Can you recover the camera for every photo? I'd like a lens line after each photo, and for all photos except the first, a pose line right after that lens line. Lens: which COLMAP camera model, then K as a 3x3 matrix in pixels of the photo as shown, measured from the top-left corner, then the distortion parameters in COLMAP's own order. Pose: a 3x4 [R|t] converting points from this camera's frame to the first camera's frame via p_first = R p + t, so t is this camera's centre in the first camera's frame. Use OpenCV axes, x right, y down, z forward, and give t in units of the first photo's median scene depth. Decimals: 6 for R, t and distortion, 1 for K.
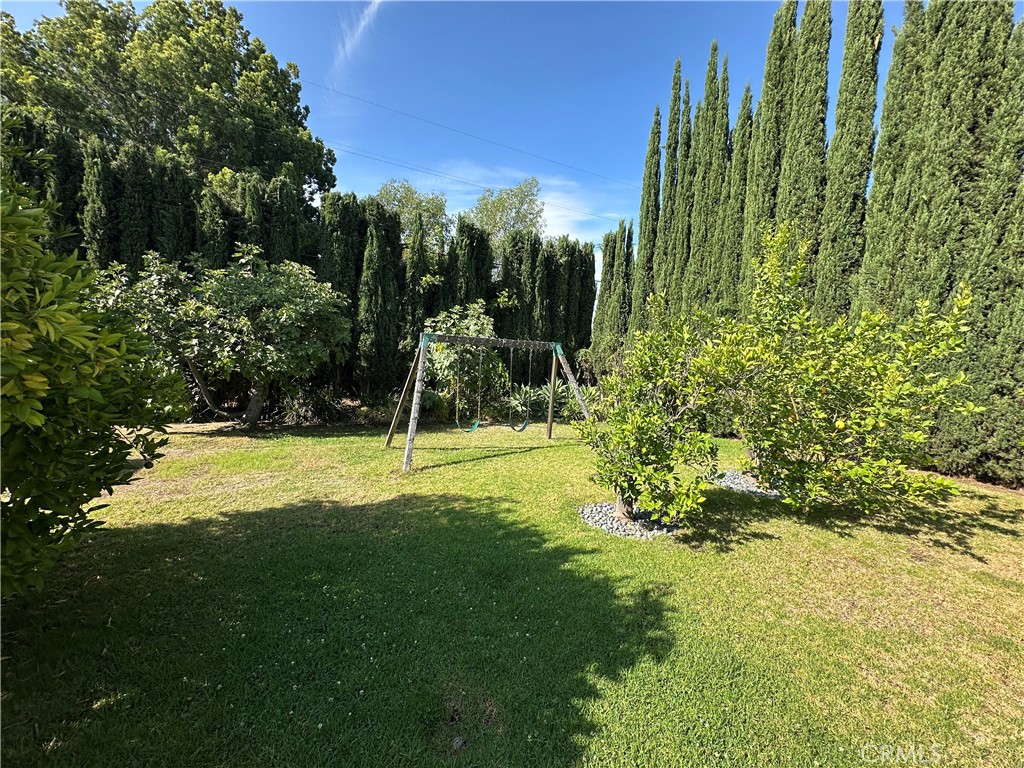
lens RADIAL K [[407.2, 0, 515.1], [0, 407.2, 387.7], [0, 0, 1]] dist [-0.006151, 0.001420]
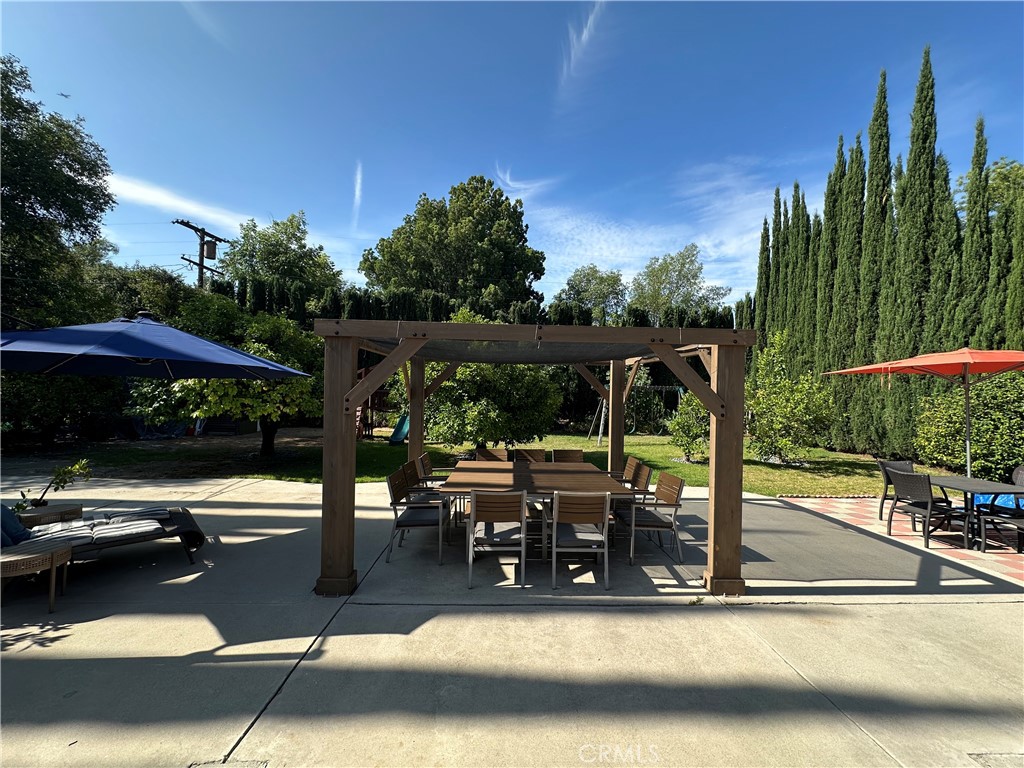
lens RADIAL K [[407.2, 0, 513.5], [0, 407.2, 383.7], [0, 0, 1]] dist [-0.006151, 0.001420]
pose [[0.904145, -0.020471, -0.426735, 0.172033], [-0.012001, 0.997240, -0.073265, 0.014460], [0.427057, 0.071363, 0.901404, -0.788554]]
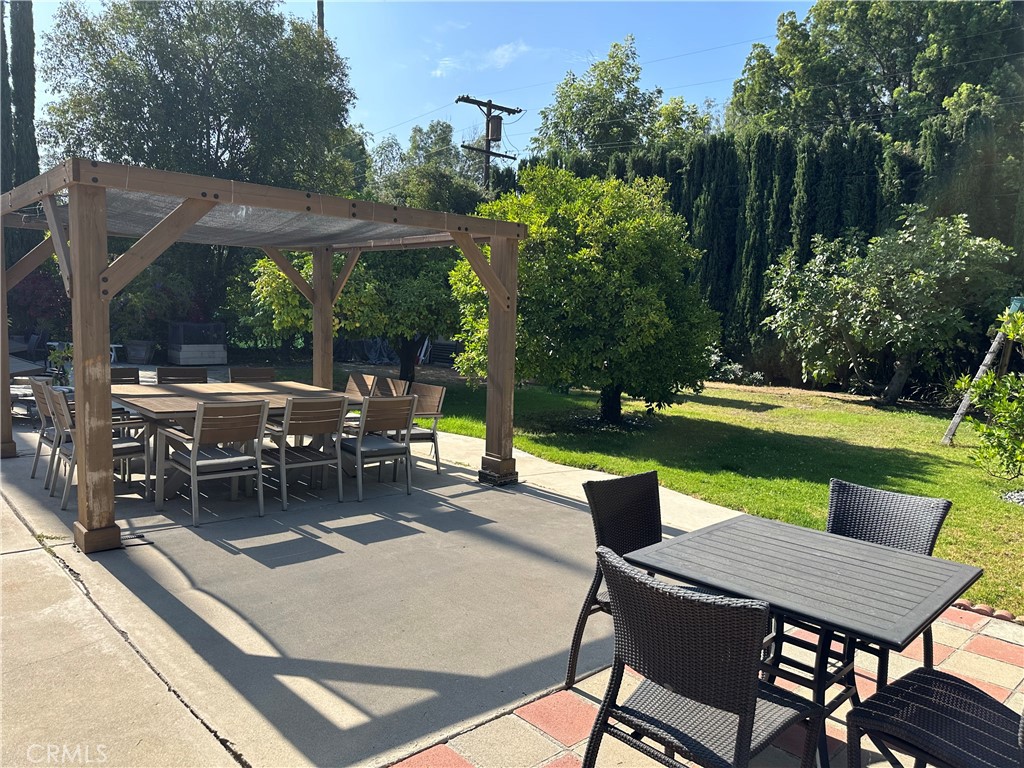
lens RADIAL K [[713.5, 0, 515.6], [0, 713.5, 382.9], [0, 0, 1]] dist [0.050467, -0.047777]
pose [[0.282445, 0.069215, -0.956783, 0.638696], [-0.074436, 0.995968, 0.050076, 0.031727], [0.956391, 0.057075, 0.286458, -0.283576]]
